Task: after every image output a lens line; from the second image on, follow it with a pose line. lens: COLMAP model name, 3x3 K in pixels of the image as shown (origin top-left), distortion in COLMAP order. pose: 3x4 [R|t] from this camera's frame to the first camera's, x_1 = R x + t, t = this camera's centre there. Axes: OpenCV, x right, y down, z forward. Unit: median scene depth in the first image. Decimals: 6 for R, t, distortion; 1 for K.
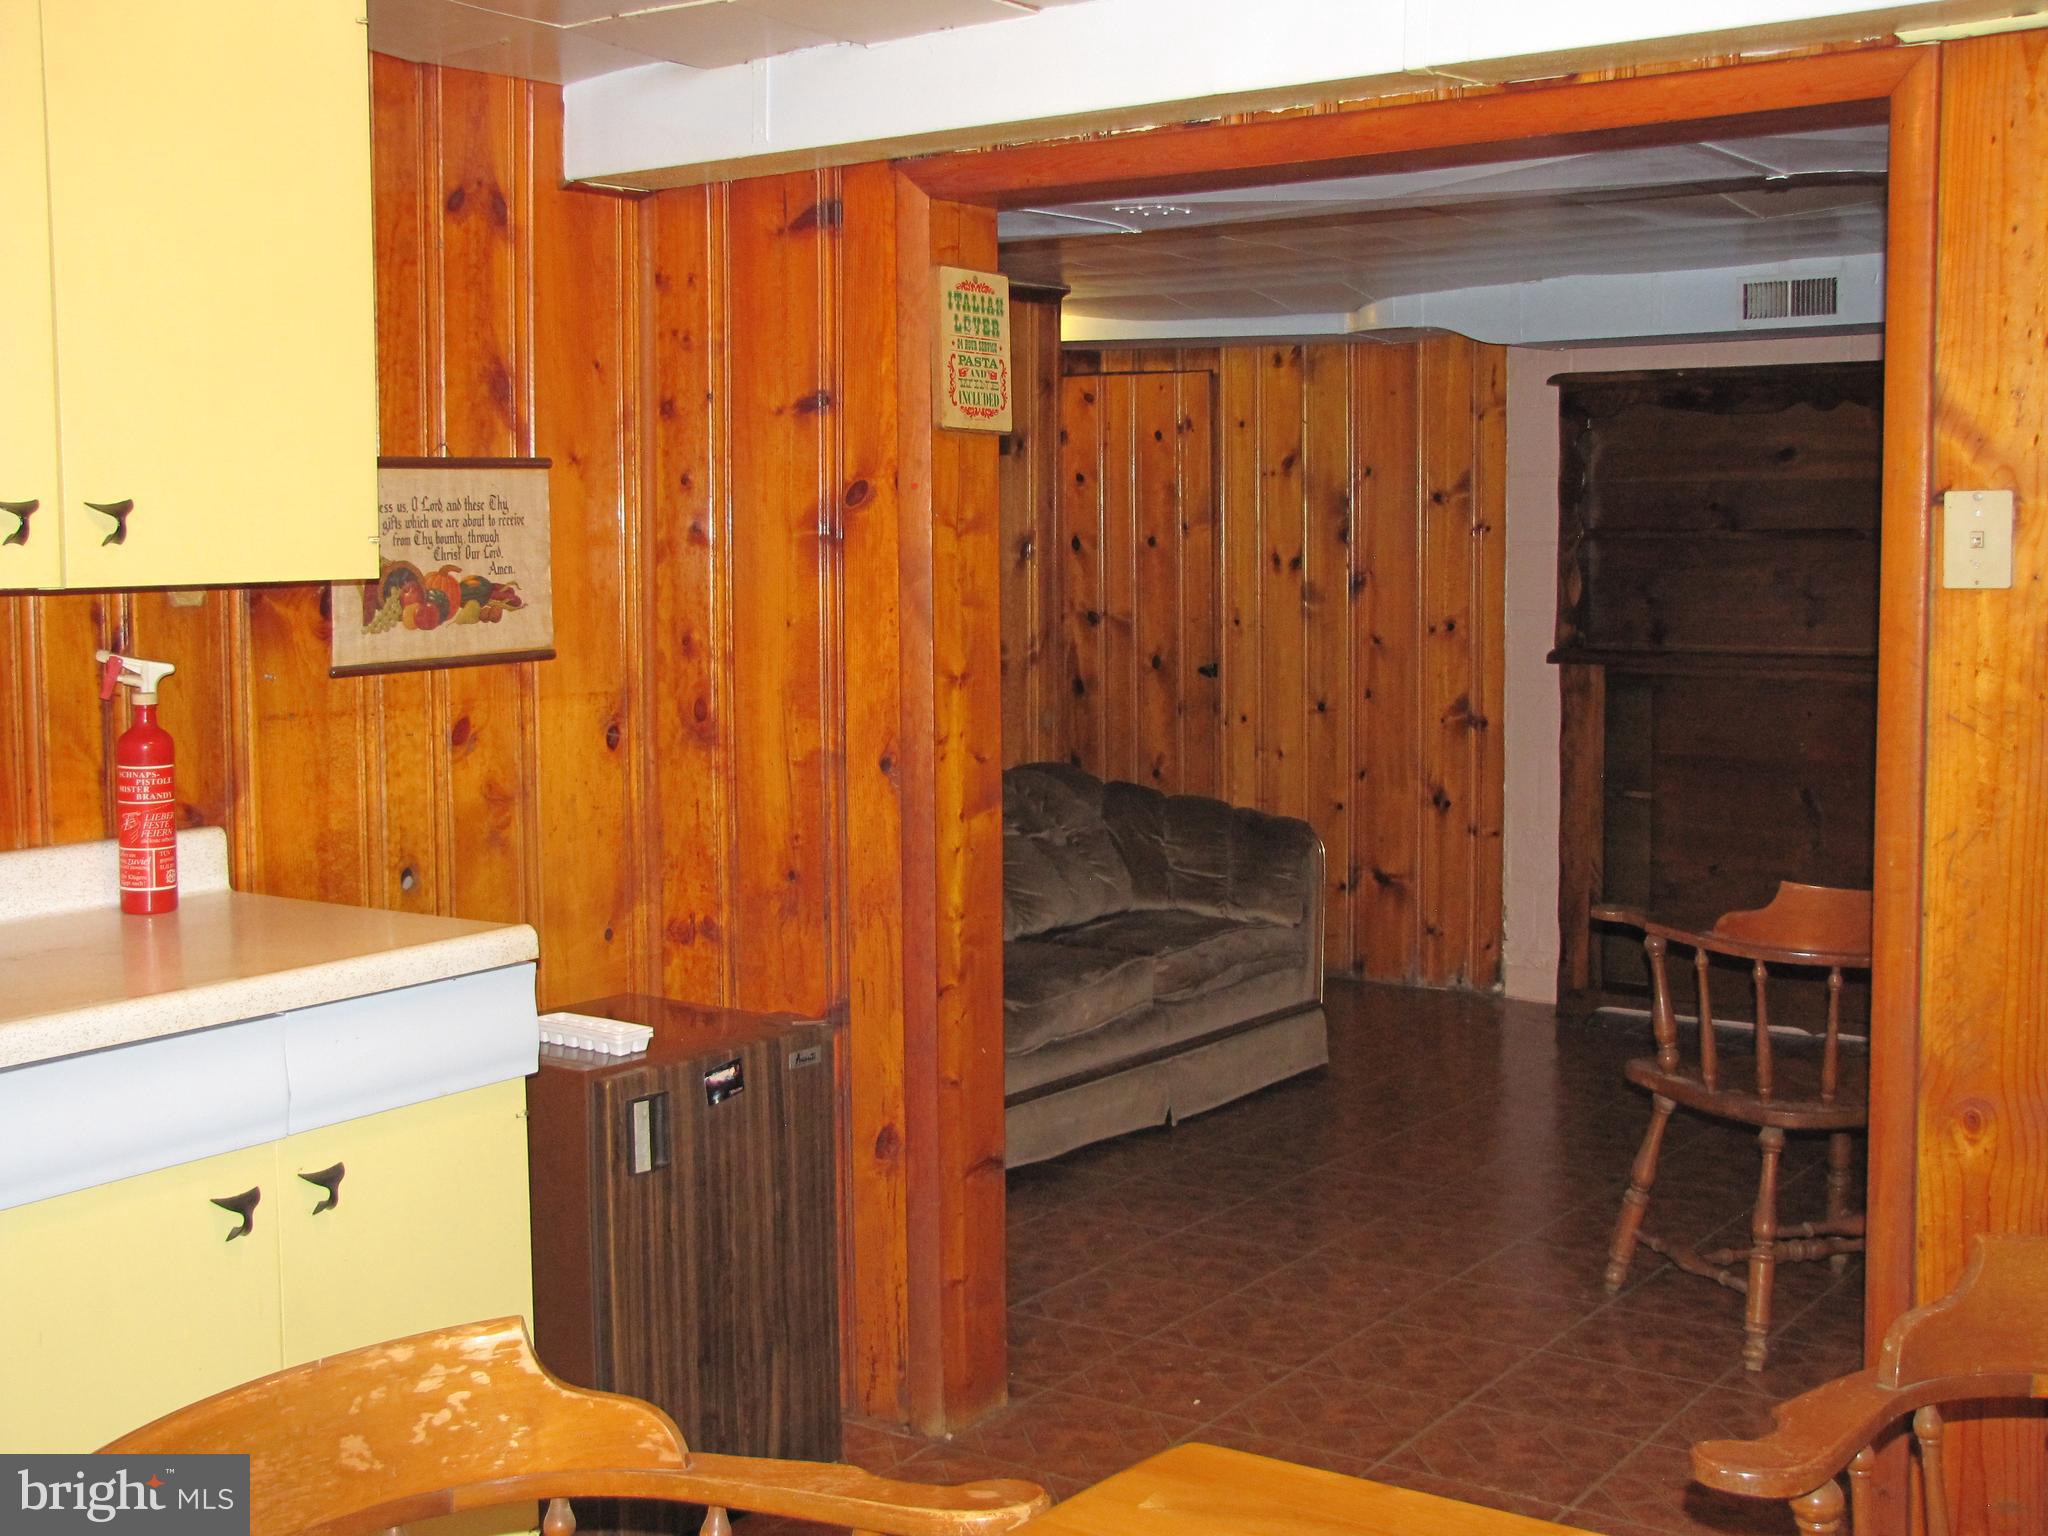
lens RADIAL K [[2407.3, 0, 1060.9], [0, 2407.3, 735.2], [0, 0, 1]] dist [-0.026040, 0.000000]
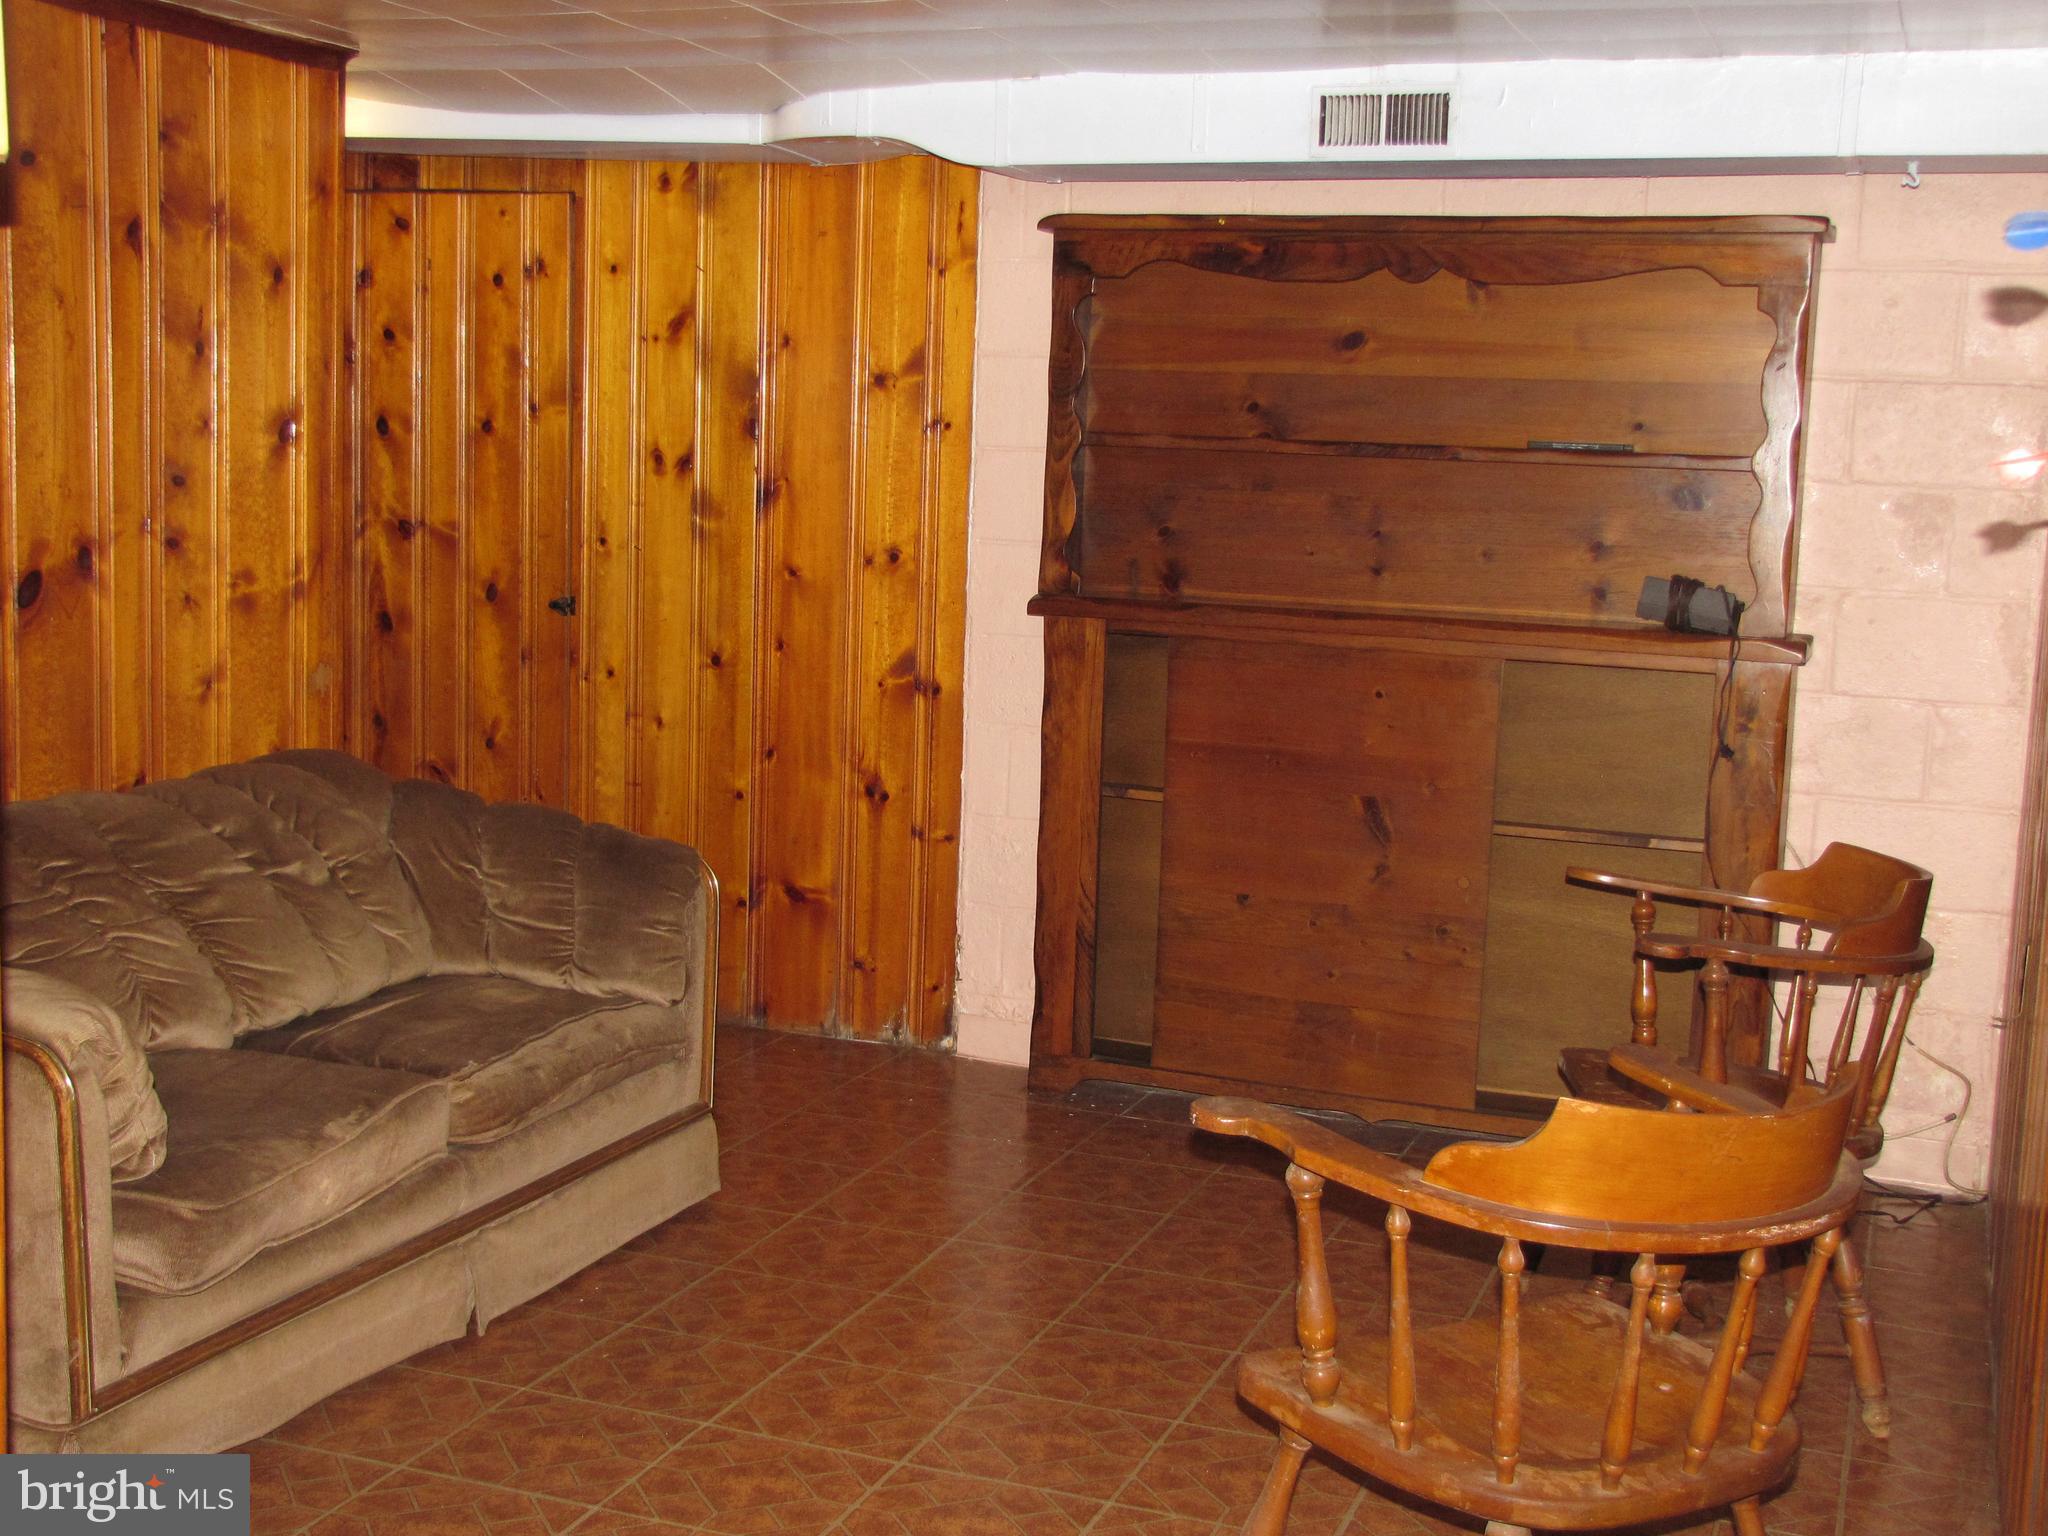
lens RADIAL K [[2407.3, 0, 1013.5], [0, 2407.3, 754.9], [0, 0, 1]] dist [-0.026040, 0.000000]
pose [[0.973220, 0.008994, 0.229698, 0.032612], [-0.021108, 0.998509, 0.050336, -0.025656], [-0.228903, -0.053837, 0.971959, 0.307430]]
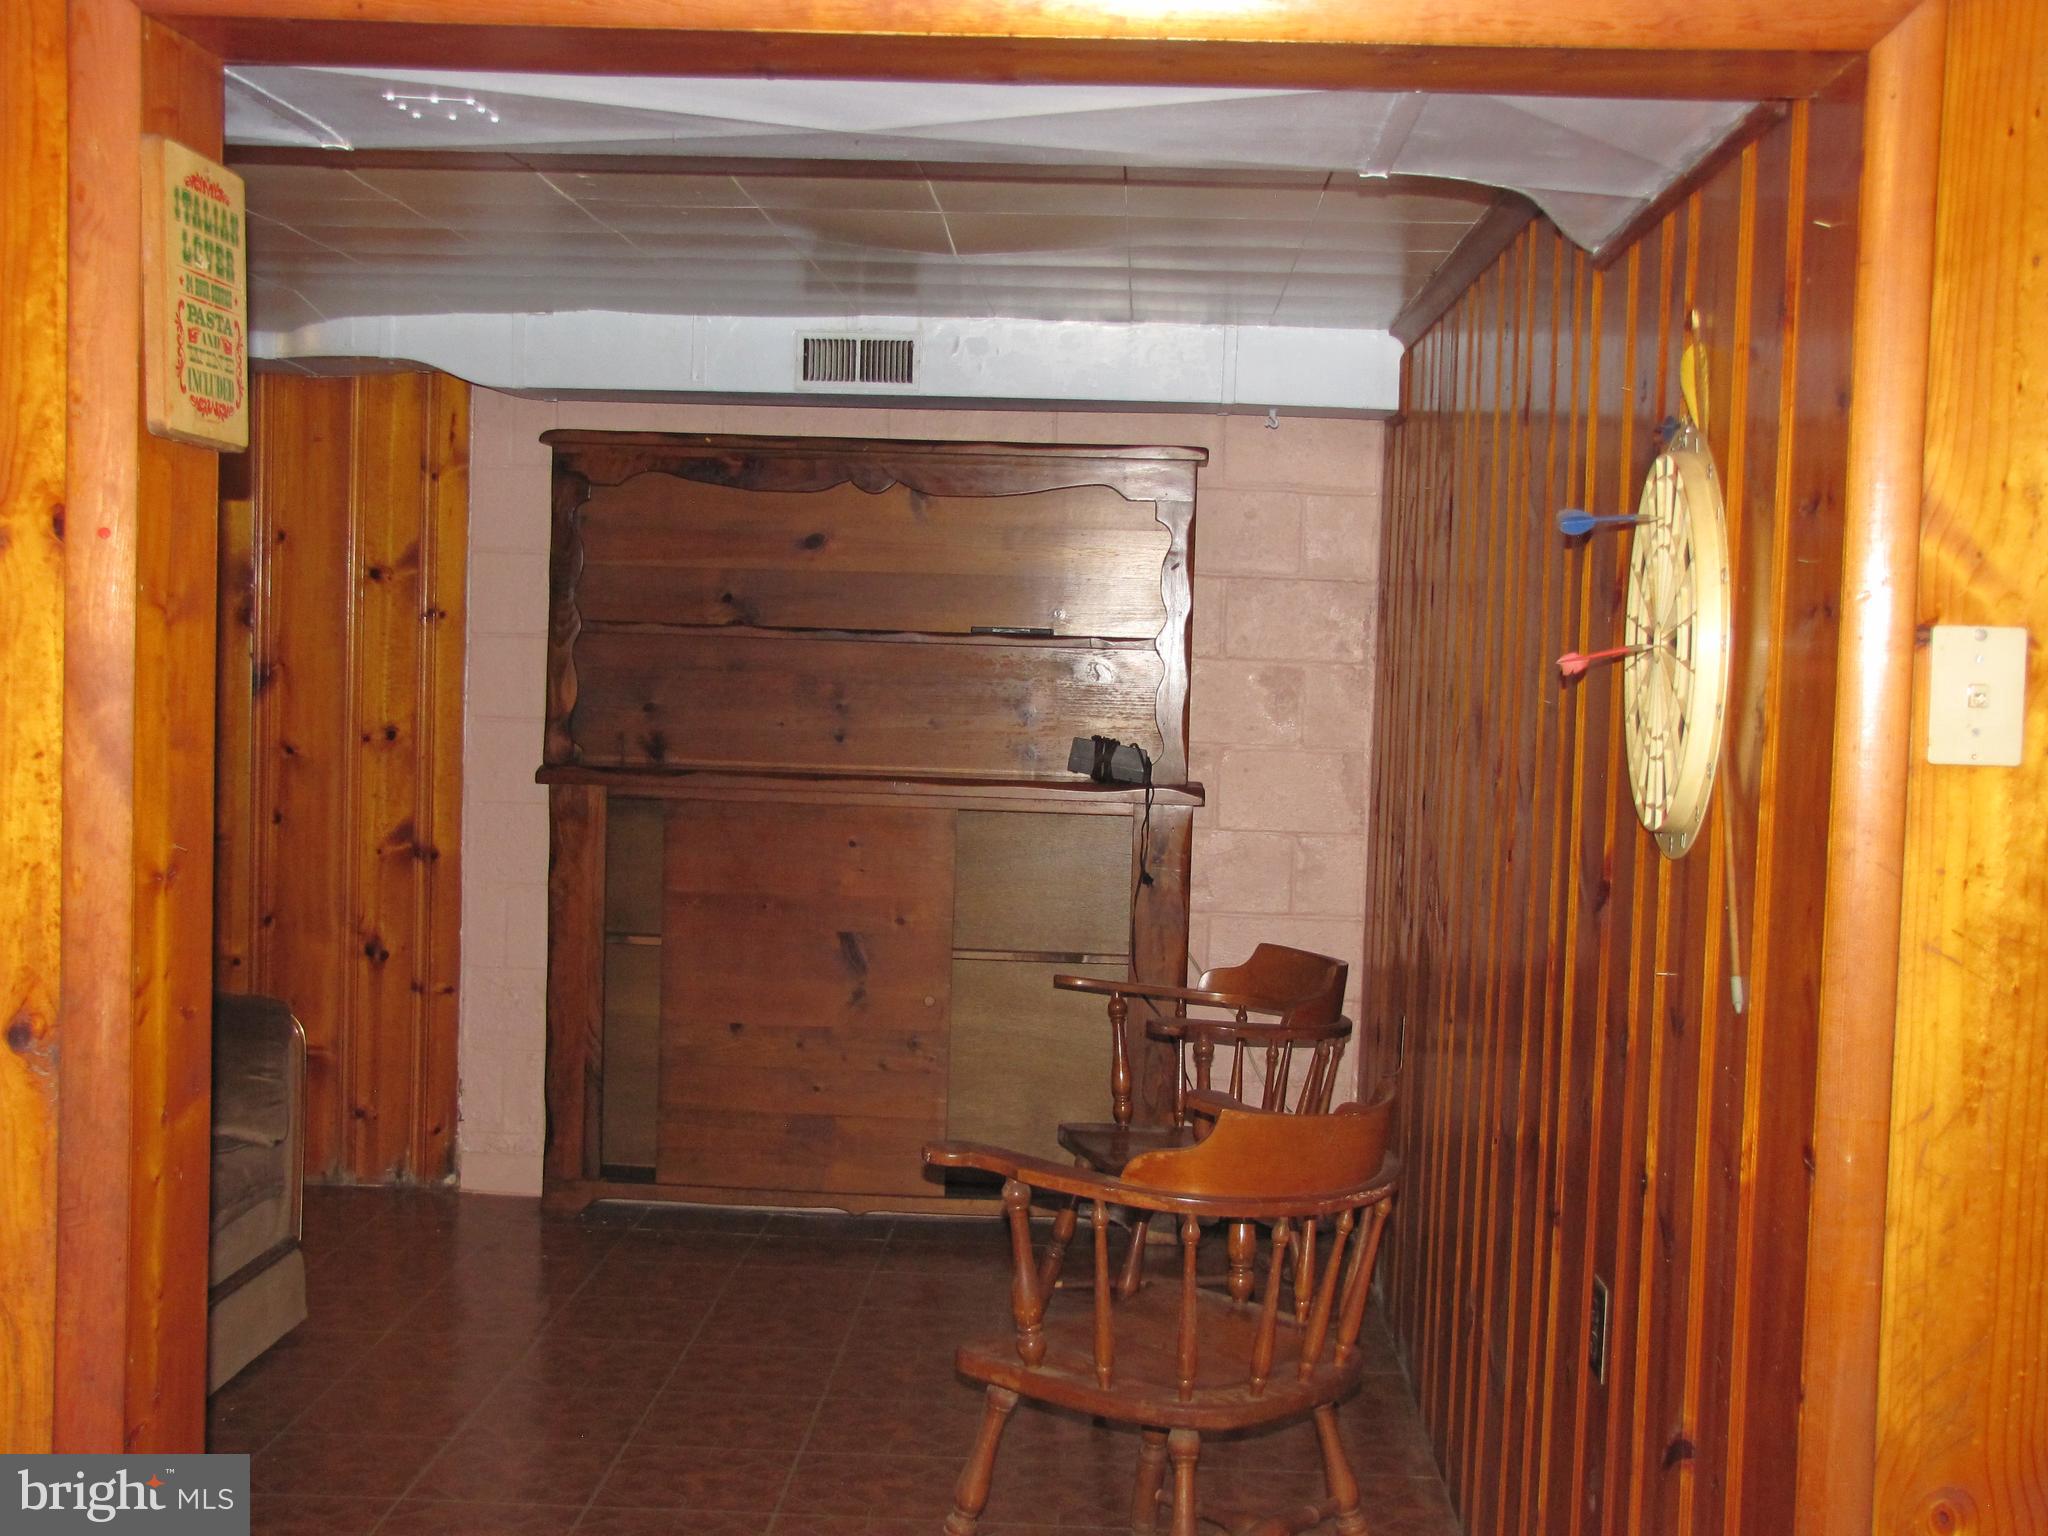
lens RADIAL K [[2407.3, 0, 1028.6], [0, 2407.3, 773.6], [0, 0, 1]] dist [-0.026040, 0.000000]
pose [[0.845795, 0.000991, 0.533507, -0.097170], [0.007628, 0.999874, -0.013950, -0.021822], [-0.533453, 0.015869, 0.845681, 0.236362]]
